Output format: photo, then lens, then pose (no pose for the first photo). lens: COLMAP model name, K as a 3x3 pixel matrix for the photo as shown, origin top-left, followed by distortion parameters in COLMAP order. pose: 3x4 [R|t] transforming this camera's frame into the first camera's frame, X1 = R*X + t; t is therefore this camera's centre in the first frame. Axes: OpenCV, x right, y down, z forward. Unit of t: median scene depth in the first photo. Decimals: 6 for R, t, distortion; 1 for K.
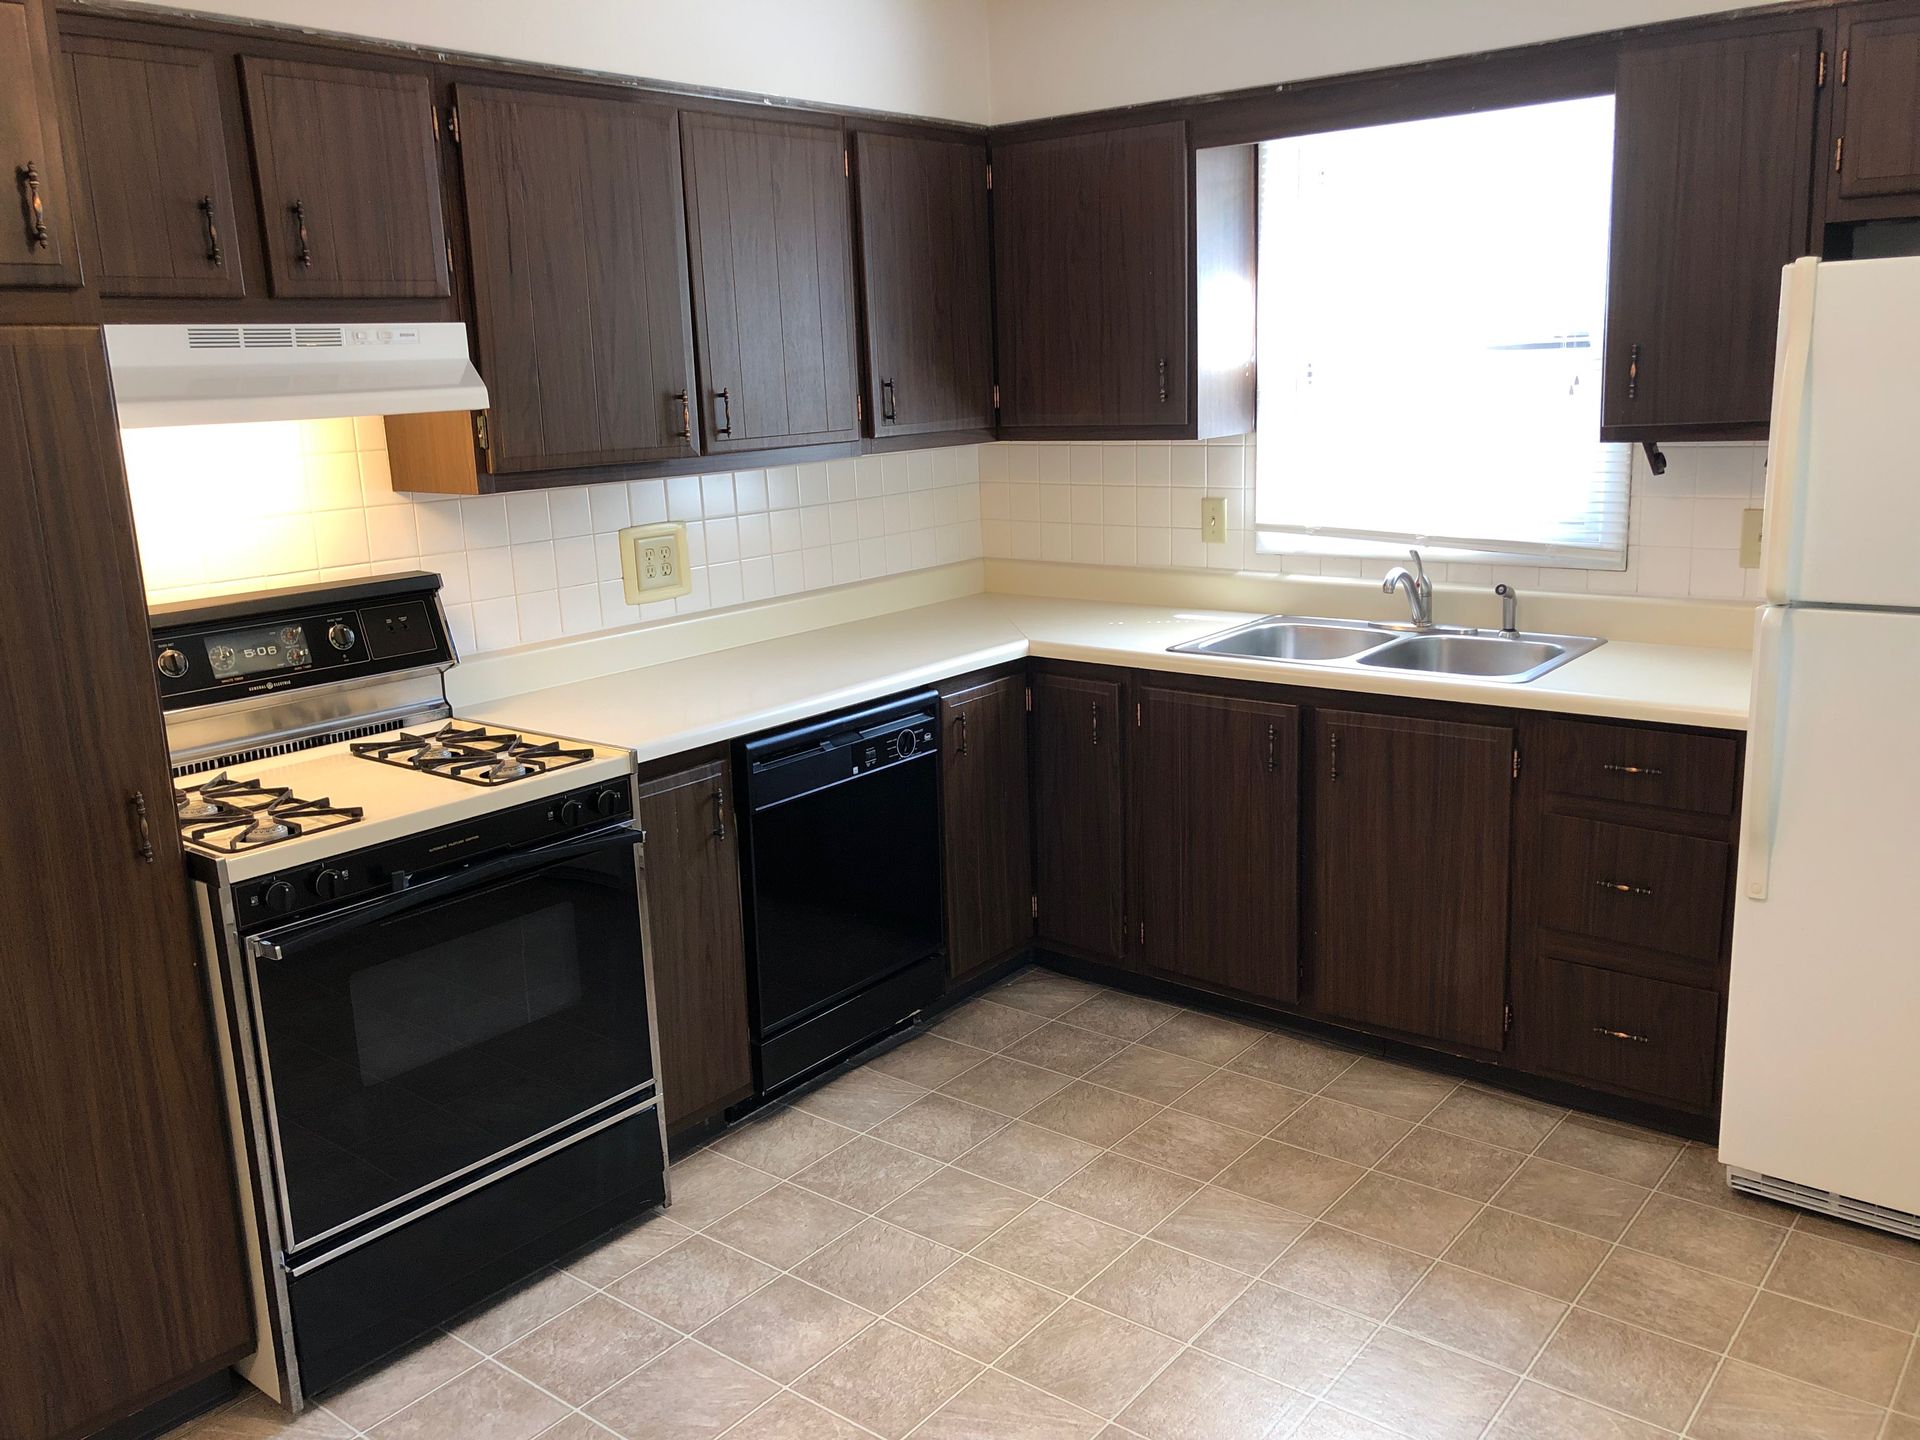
lens RADIAL K [[1581.9, 0, 960.0], [0, 1581.9, 720.0], [0, 0, 1]] dist [0.082677, -0.098762]
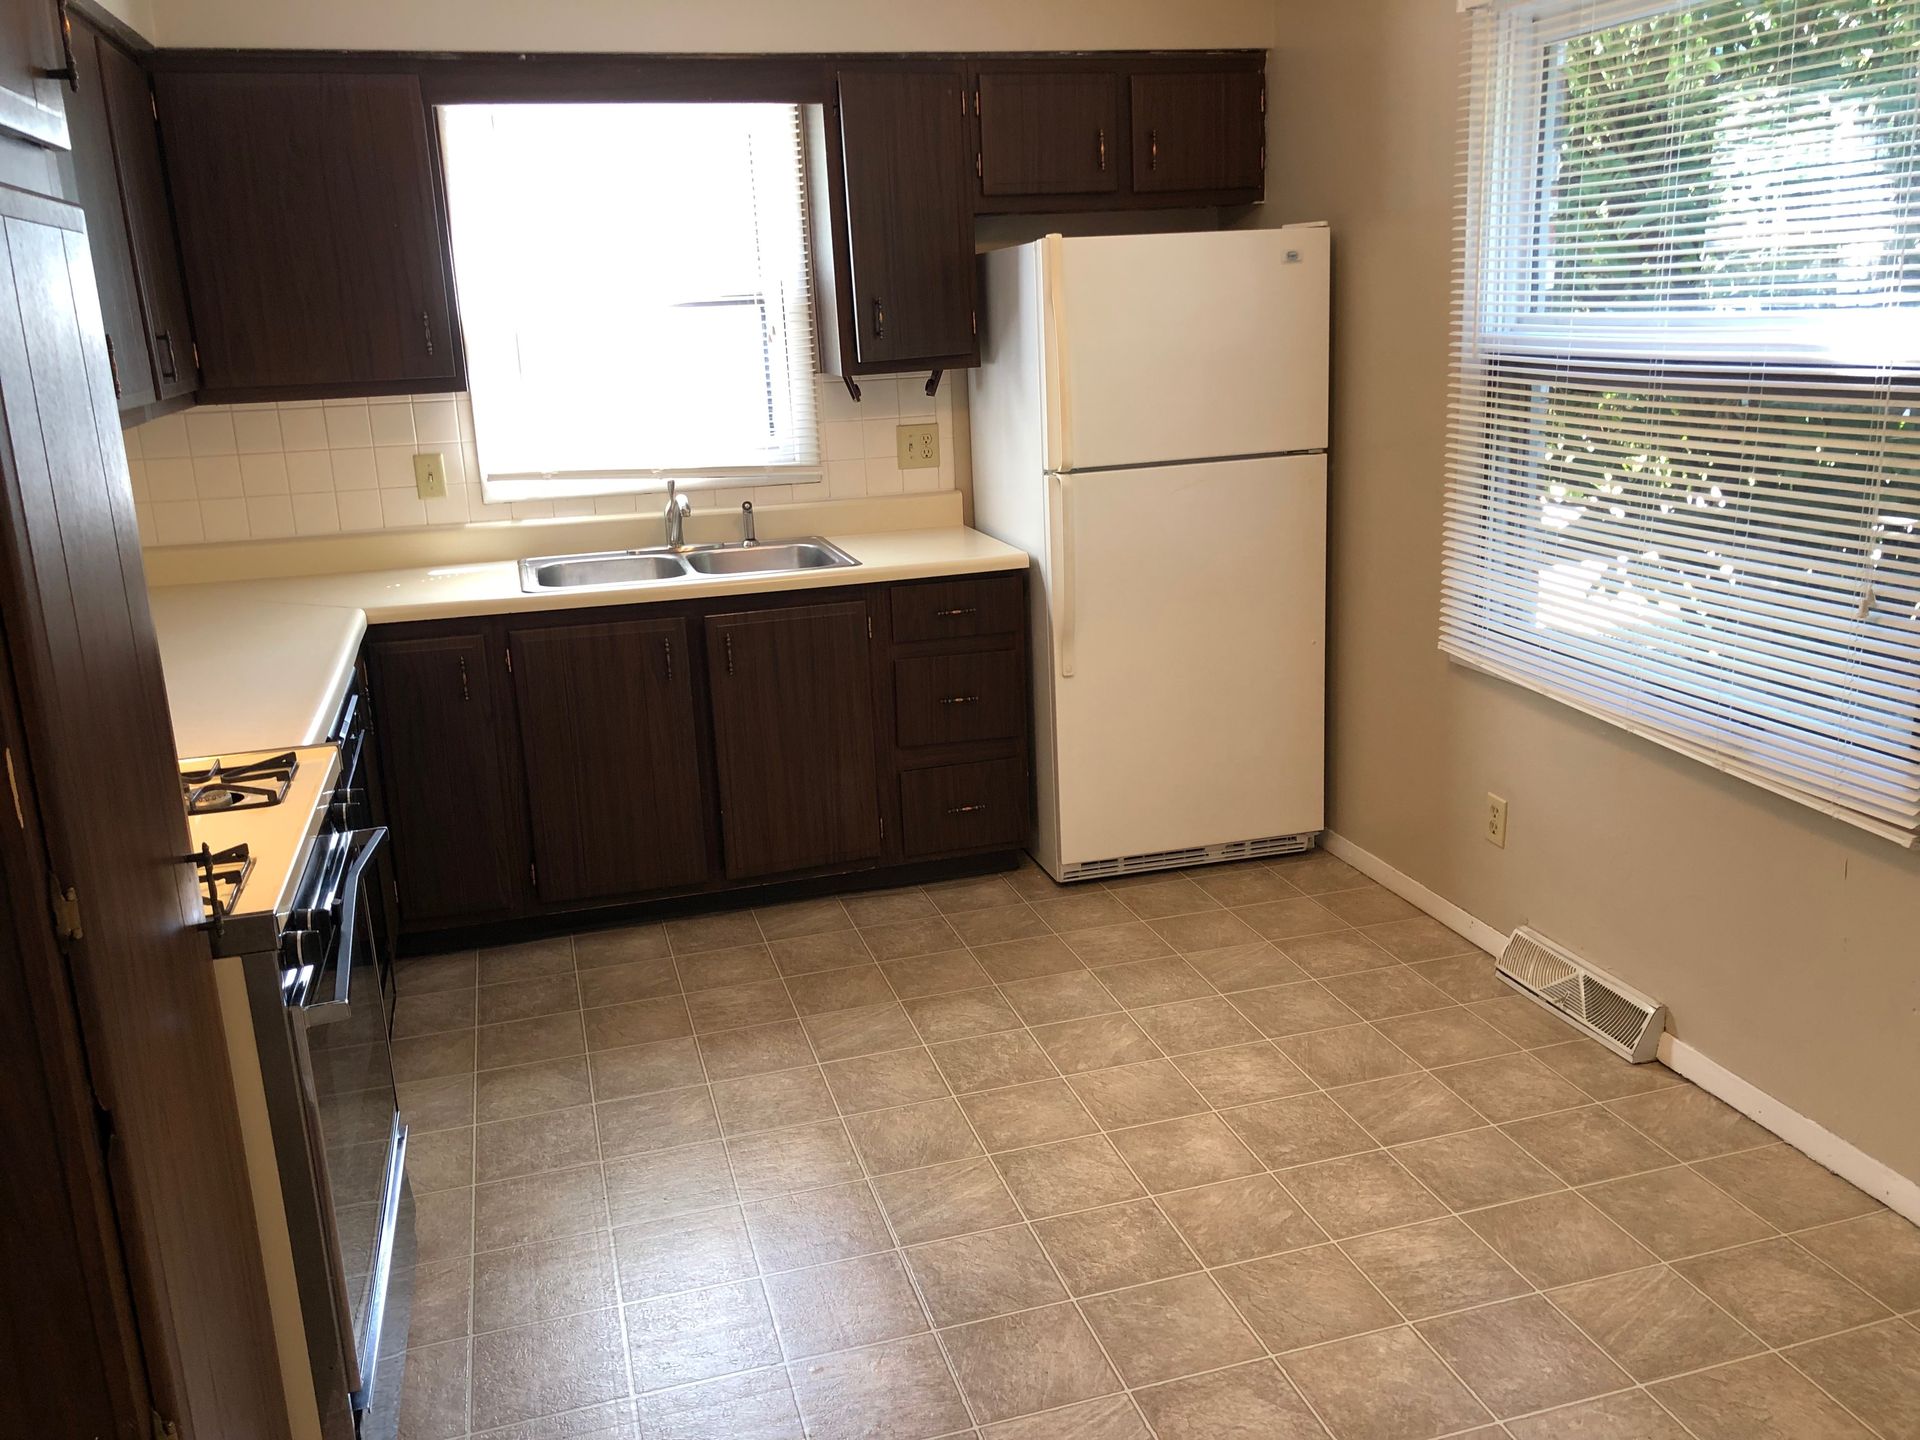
lens RADIAL K [[1581.9, 0, 960.0], [0, 1581.9, 720.0], [0, 0, 1]] dist [0.082677, -0.098762]
pose [[0.574008, -0.197244, 0.794739, -0.575948], [0.200153, 0.974911, 0.097398, -0.008277], [-0.794011, 0.103163, 0.599086, 0.171742]]
